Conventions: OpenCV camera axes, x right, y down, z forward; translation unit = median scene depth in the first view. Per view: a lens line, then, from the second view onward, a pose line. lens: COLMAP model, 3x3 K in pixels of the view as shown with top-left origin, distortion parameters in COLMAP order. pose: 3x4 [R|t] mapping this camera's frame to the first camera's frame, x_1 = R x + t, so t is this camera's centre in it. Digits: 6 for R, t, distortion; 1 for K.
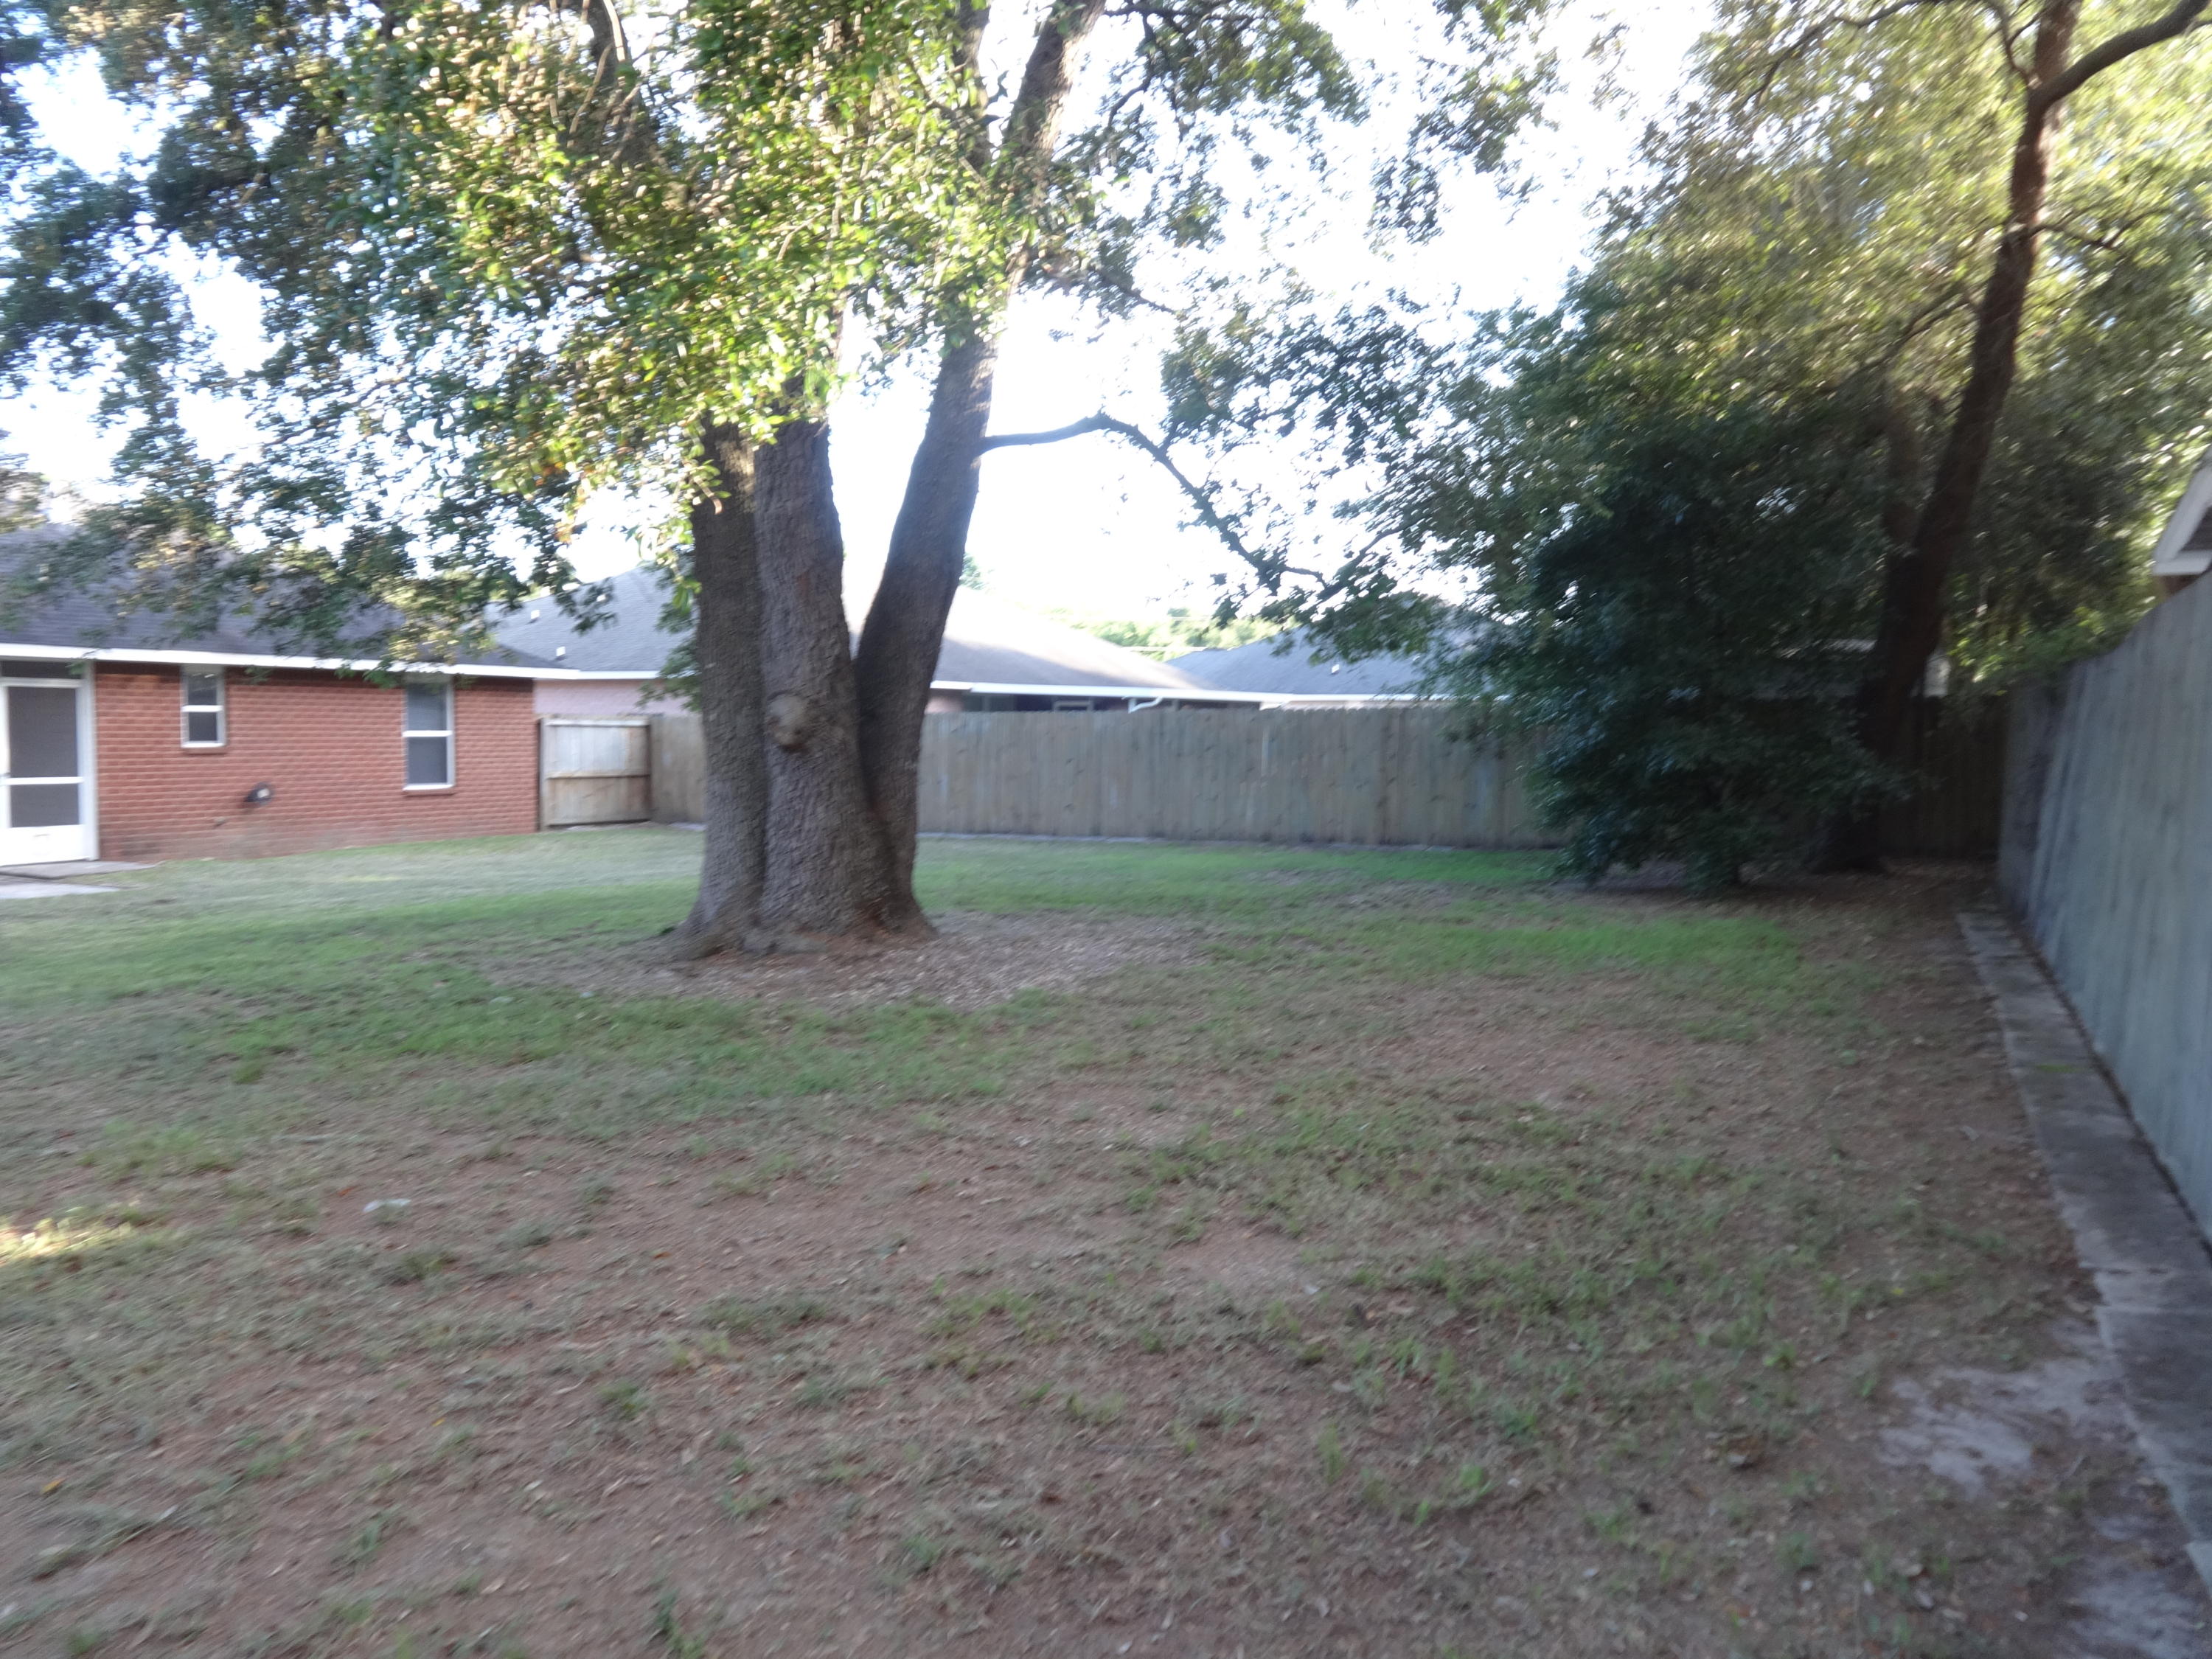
lens RADIAL K [[1667.4, 0, 1111.3], [0, 1667.4, 819.8], [0, 0, 1]] dist [-0.003017, 0.014537]
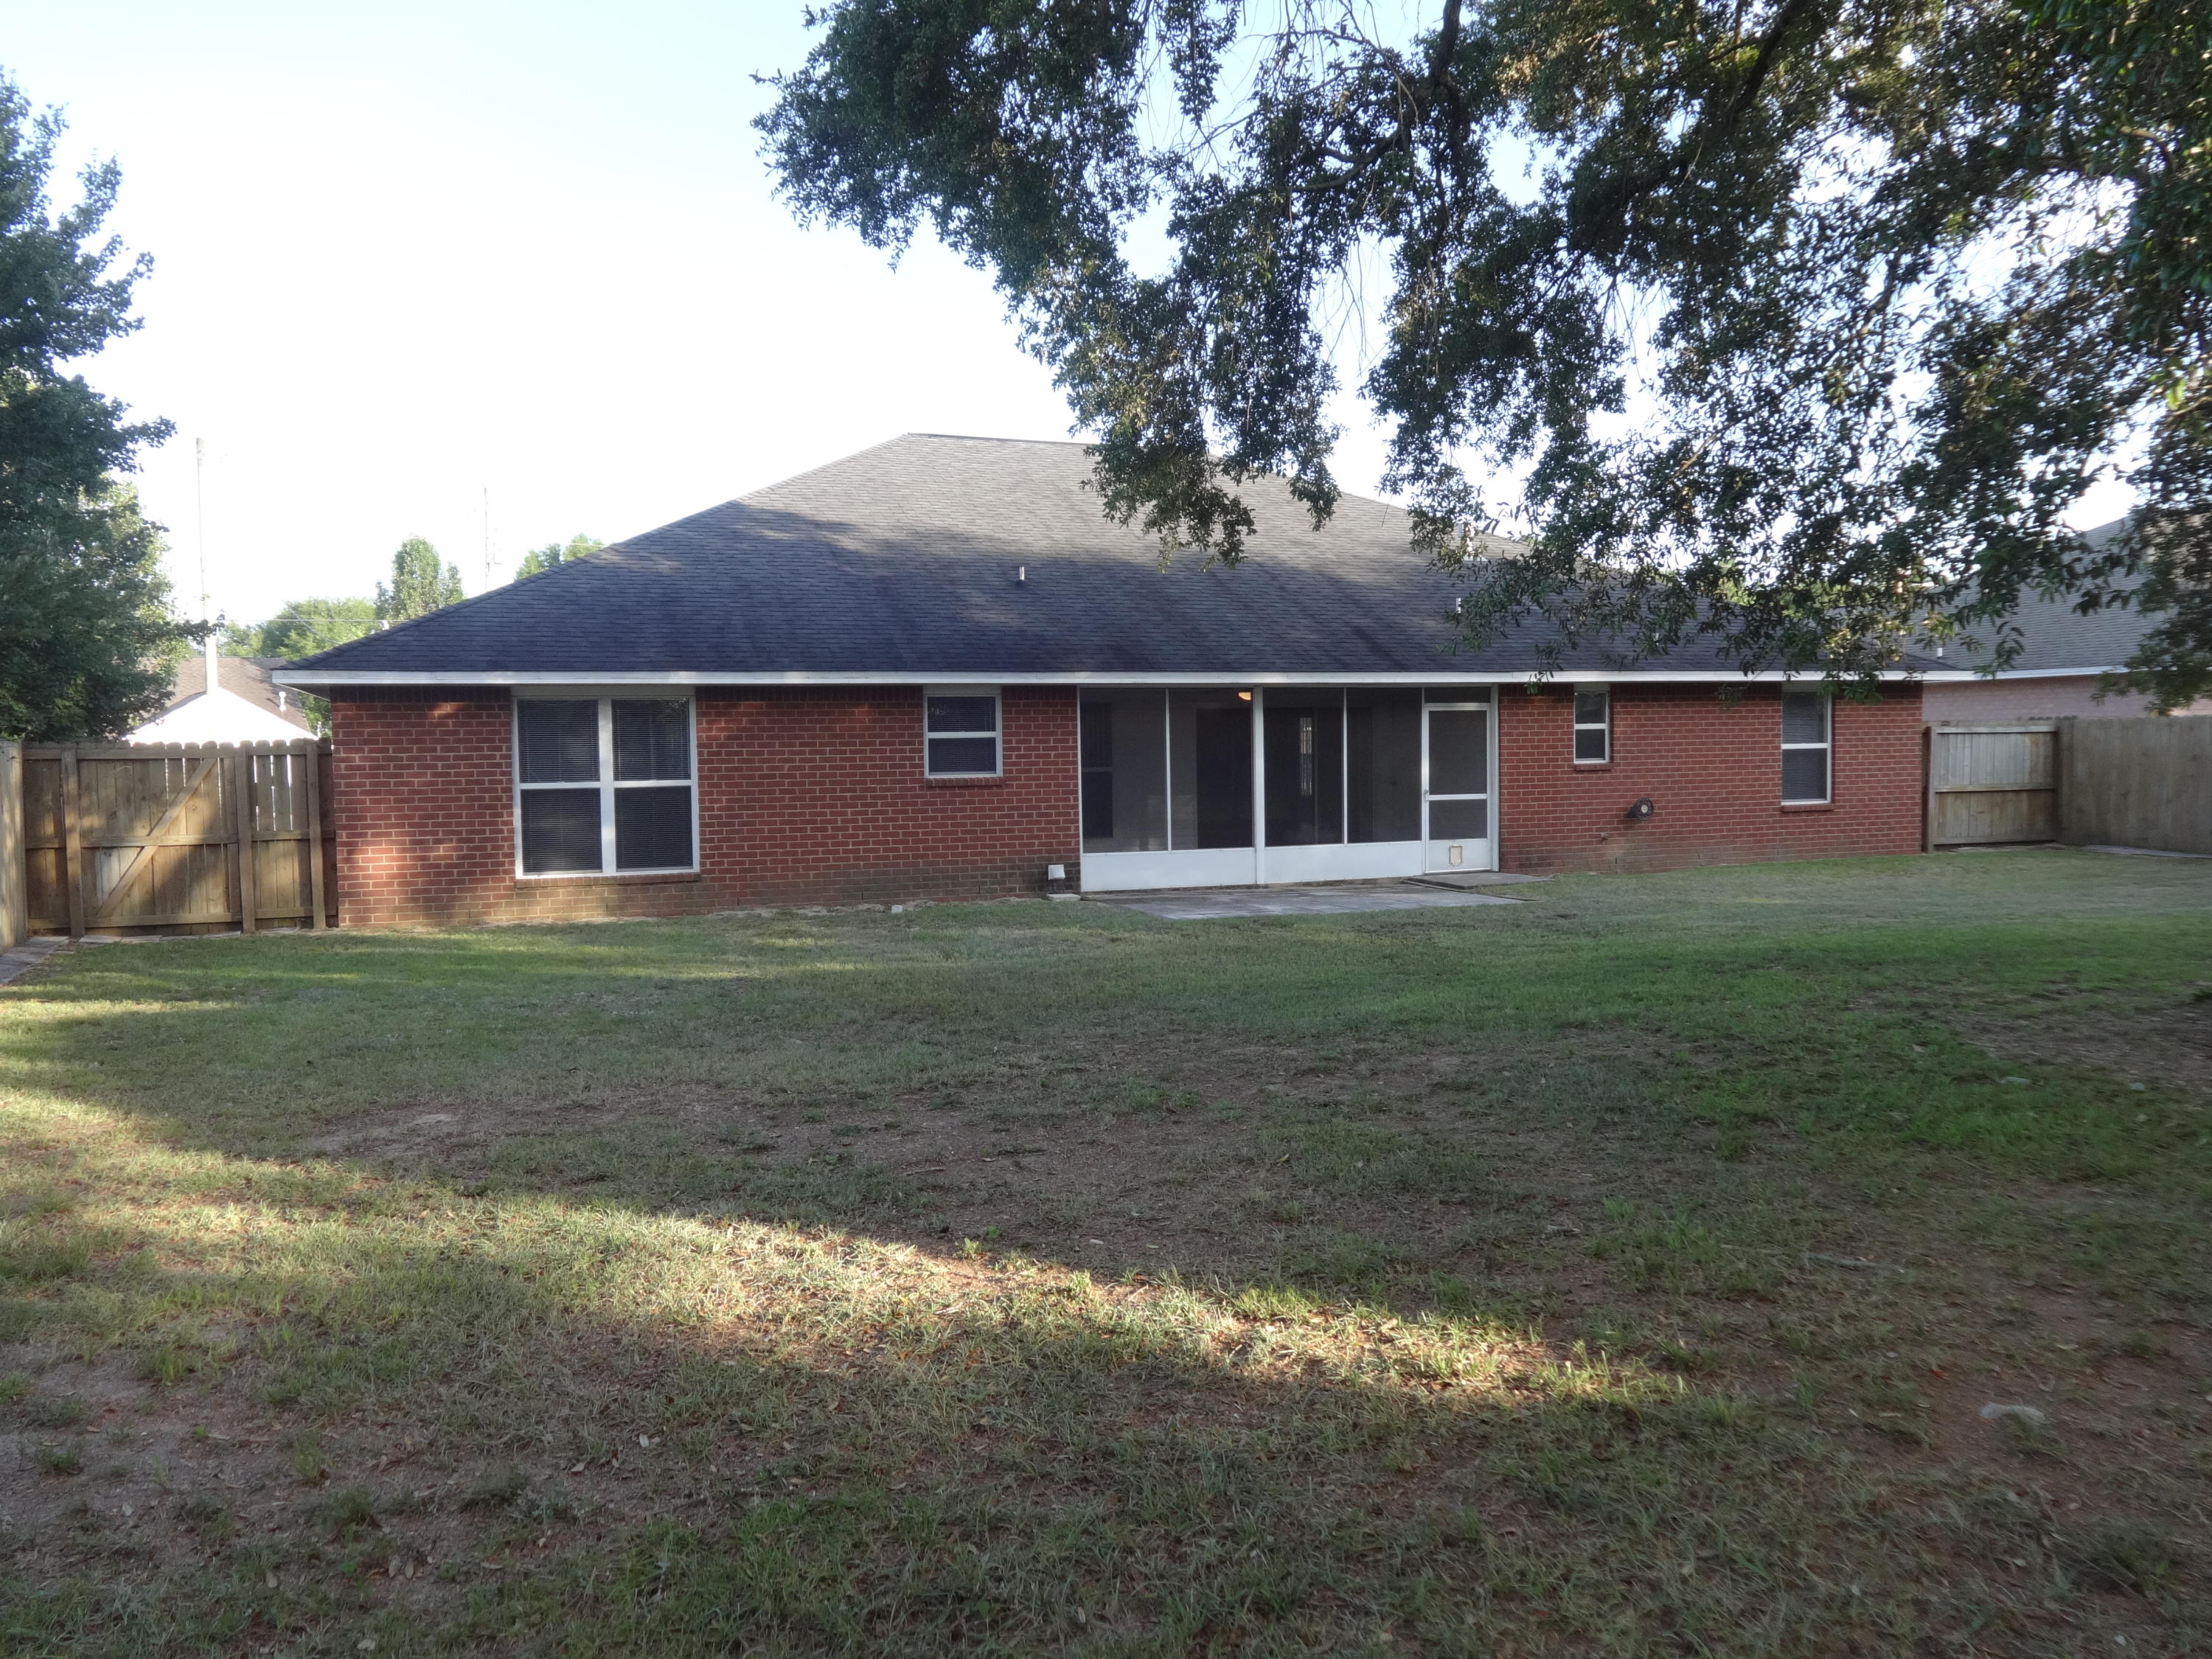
lens RADIAL K [[1667.4, 0, 1111.3], [0, 1667.4, 819.8], [0, 0, 1]] dist [-0.003017, 0.014537]
pose [[0.727632, 0.008858, -0.685910, -0.082267], [-0.014094, 0.999899, -0.002038, -0.004223], [0.685822, 0.011150, 0.727683, 0.080546]]
